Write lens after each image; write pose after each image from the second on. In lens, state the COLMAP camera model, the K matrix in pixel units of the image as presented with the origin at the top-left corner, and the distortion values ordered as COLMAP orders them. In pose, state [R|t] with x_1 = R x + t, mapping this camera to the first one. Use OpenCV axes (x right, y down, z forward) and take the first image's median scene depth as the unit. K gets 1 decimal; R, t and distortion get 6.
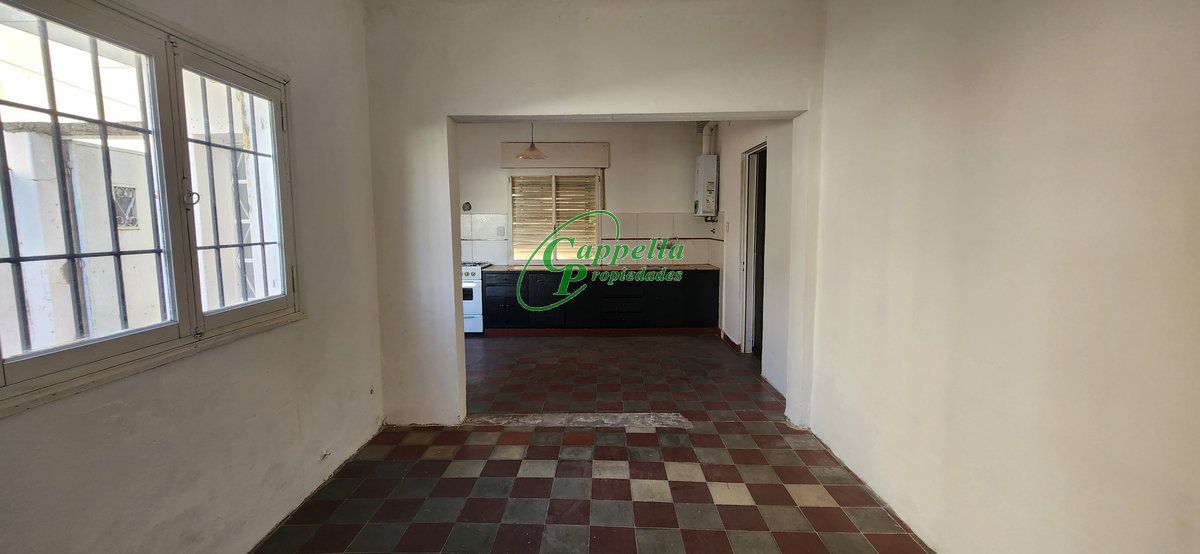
lens RADIAL K [[490.2, 0, 593.8], [0, 490.2, 275.0], [0, 0, 1]] dist [0.006141, -0.003344]
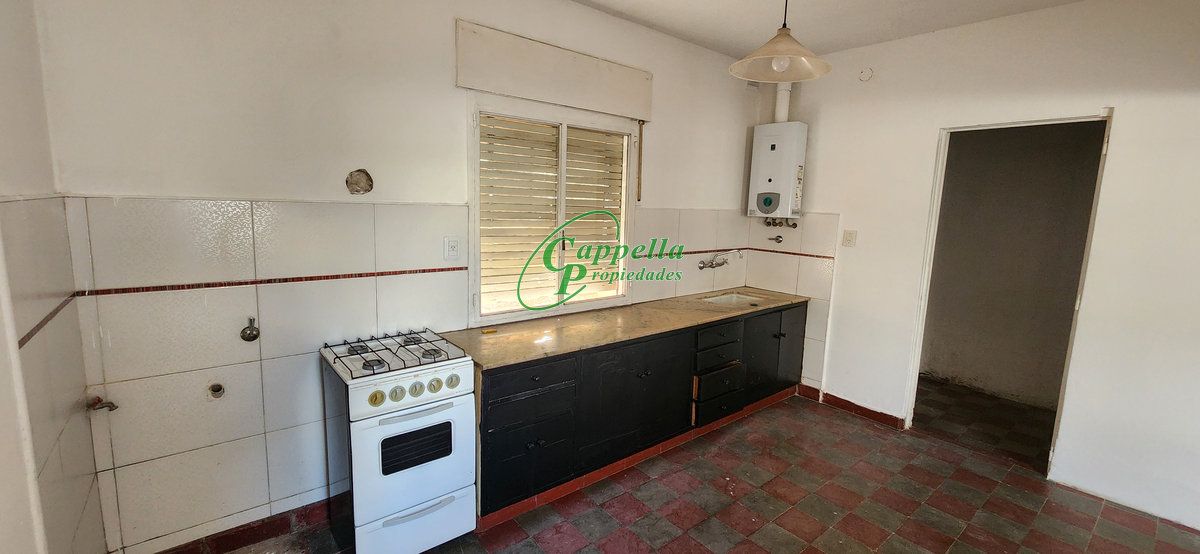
lens RADIAL K [[490.2, 0, 593.7], [0, 490.2, 270.0], [0, 0, 1]] dist [0.006141, -0.003344]
pose [[0.764565, -0.062376, 0.641521, -0.390320], [0.034448, 0.997838, 0.055966, -0.097728], [-0.643625, -0.020691, 0.765061, 0.674954]]
